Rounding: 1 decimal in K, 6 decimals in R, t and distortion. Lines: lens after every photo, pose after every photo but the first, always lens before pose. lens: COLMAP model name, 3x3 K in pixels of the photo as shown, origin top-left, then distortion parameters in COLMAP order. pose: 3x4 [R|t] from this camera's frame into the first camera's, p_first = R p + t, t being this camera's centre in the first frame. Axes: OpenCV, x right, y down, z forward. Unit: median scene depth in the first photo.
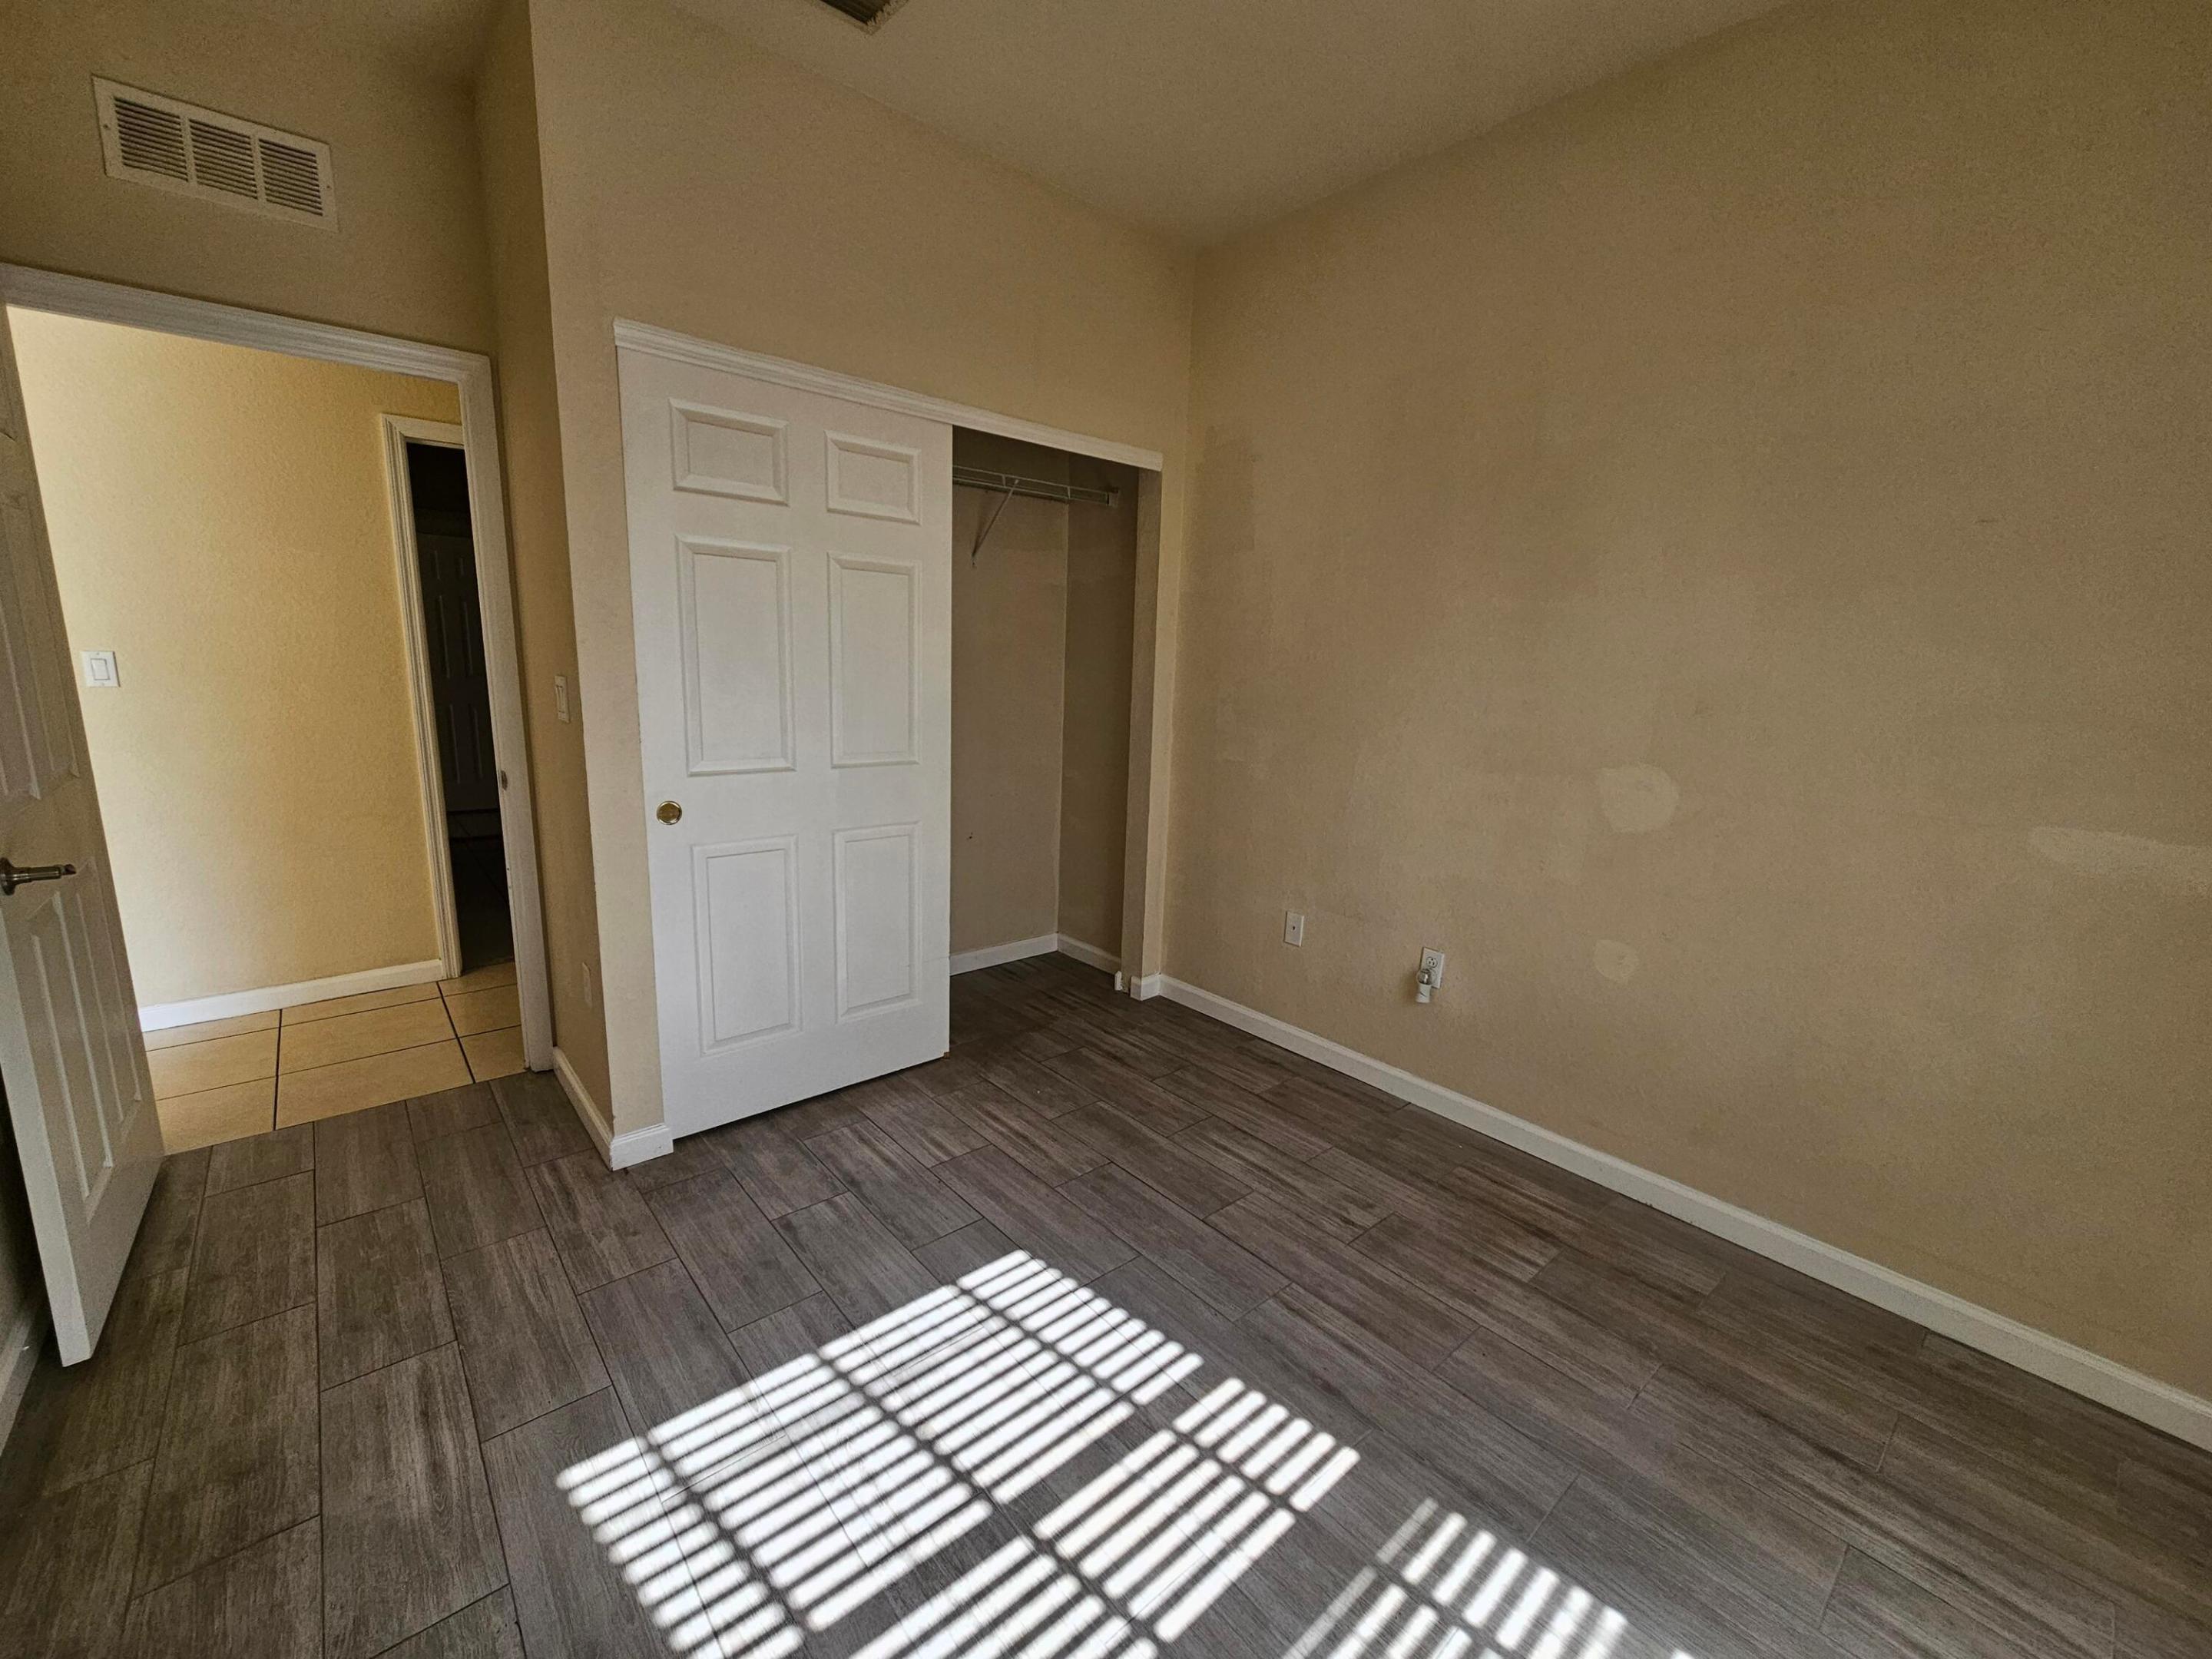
lens RADIAL K [[905.6, 0, 1100.9], [0, 905.6, 826.6], [0, 0, 1]] dist [-0.001357, -0.000524]
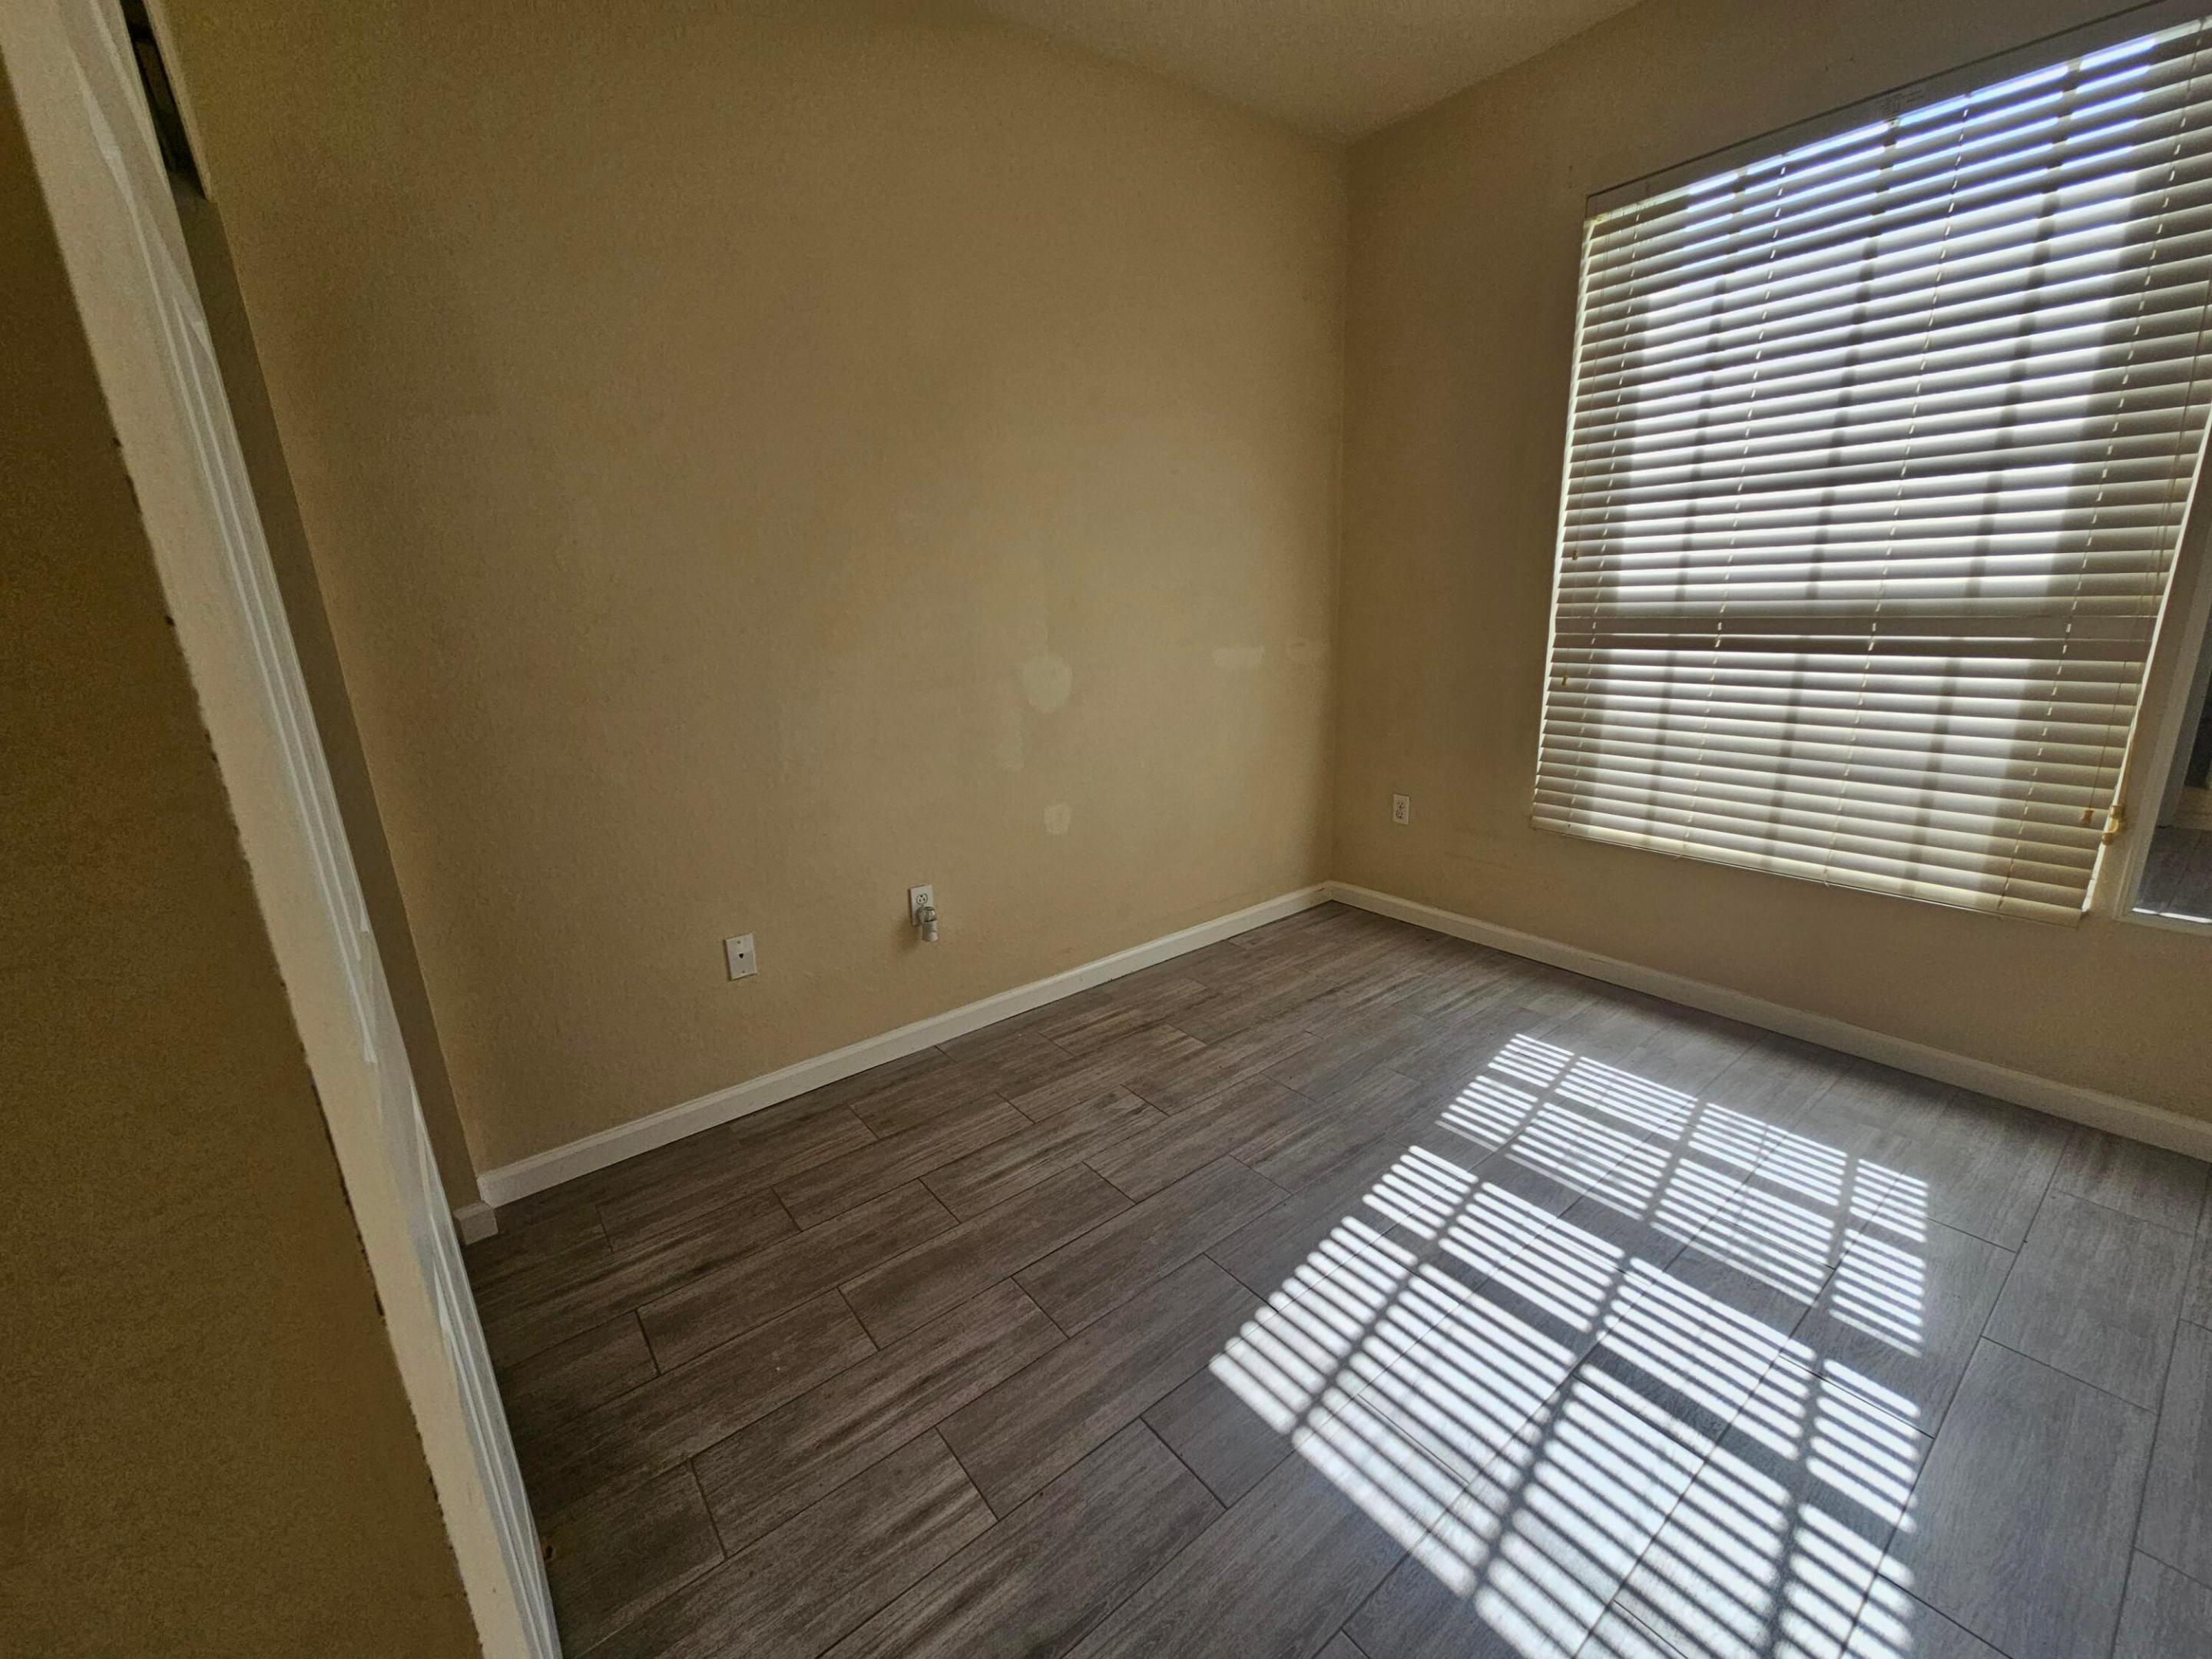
lens RADIAL K [[905.6, 0, 1100.9], [0, 905.6, 826.6], [0, 0, 1]] dist [-0.001357, -0.000524]
pose [[0.055587, -0.293330, 0.954394, -0.734328], [0.237311, 0.932362, 0.272737, -0.197176], [-0.969842, 0.211327, 0.121438, 0.961499]]
